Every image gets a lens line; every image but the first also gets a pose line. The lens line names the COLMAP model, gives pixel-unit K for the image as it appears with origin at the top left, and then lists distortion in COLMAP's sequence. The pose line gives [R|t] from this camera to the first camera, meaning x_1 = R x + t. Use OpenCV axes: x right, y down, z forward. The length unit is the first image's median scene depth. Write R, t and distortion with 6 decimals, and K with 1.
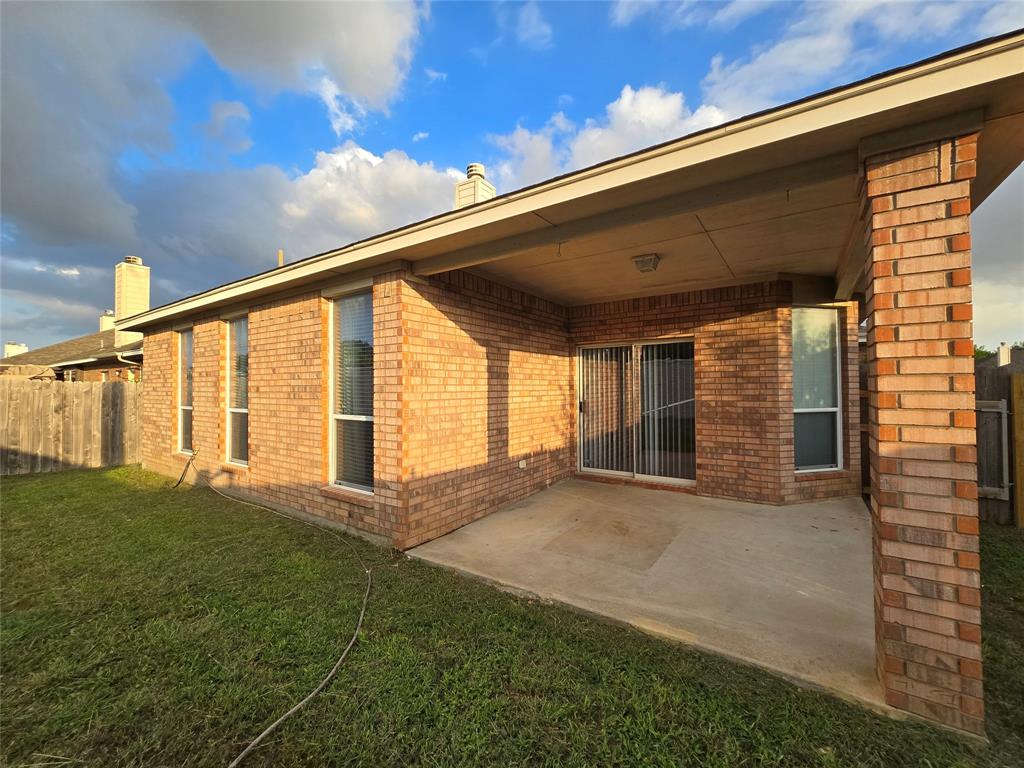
lens RADIAL K [[418.2, 0, 513.4], [0, 418.2, 383.9], [0, 0, 1]] dist [0.000159, 0.000420]
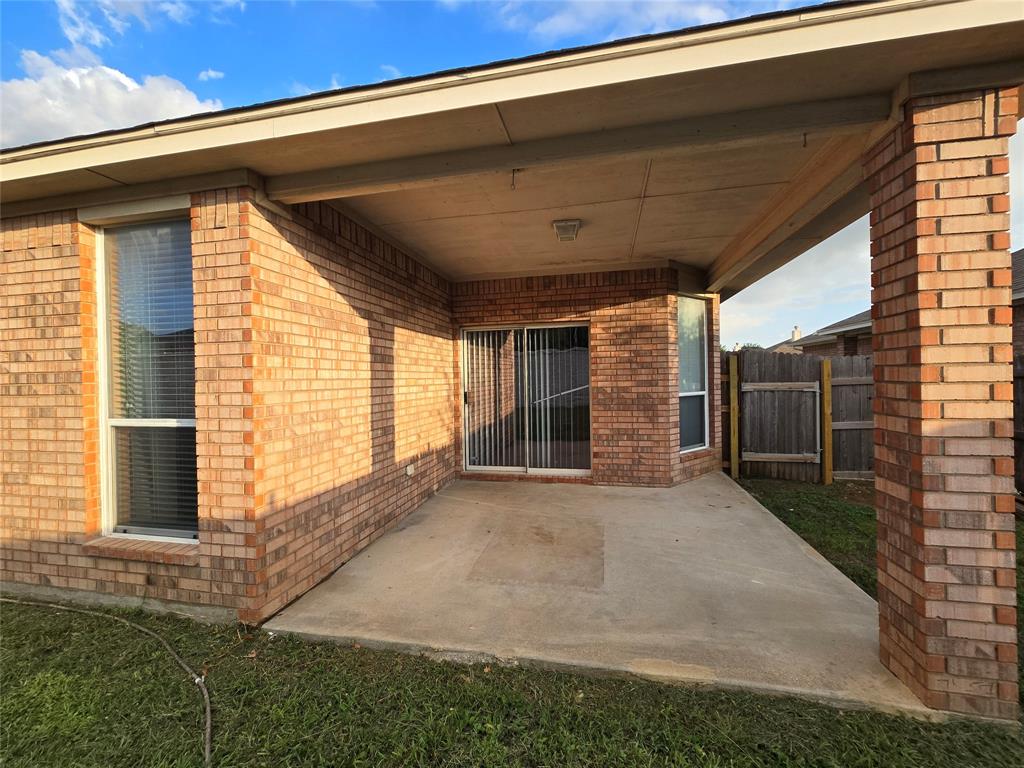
lens RADIAL K [[418.2, 0, 512.9], [0, 418.2, 382.0], [0, 0, 1]] dist [0.000159, 0.000420]
pose [[0.924589, -0.013213, 0.380737, -0.130673], [0.008525, 0.999866, 0.013997, 0.017240], [-0.380871, -0.009696, 0.924577, 0.237489]]
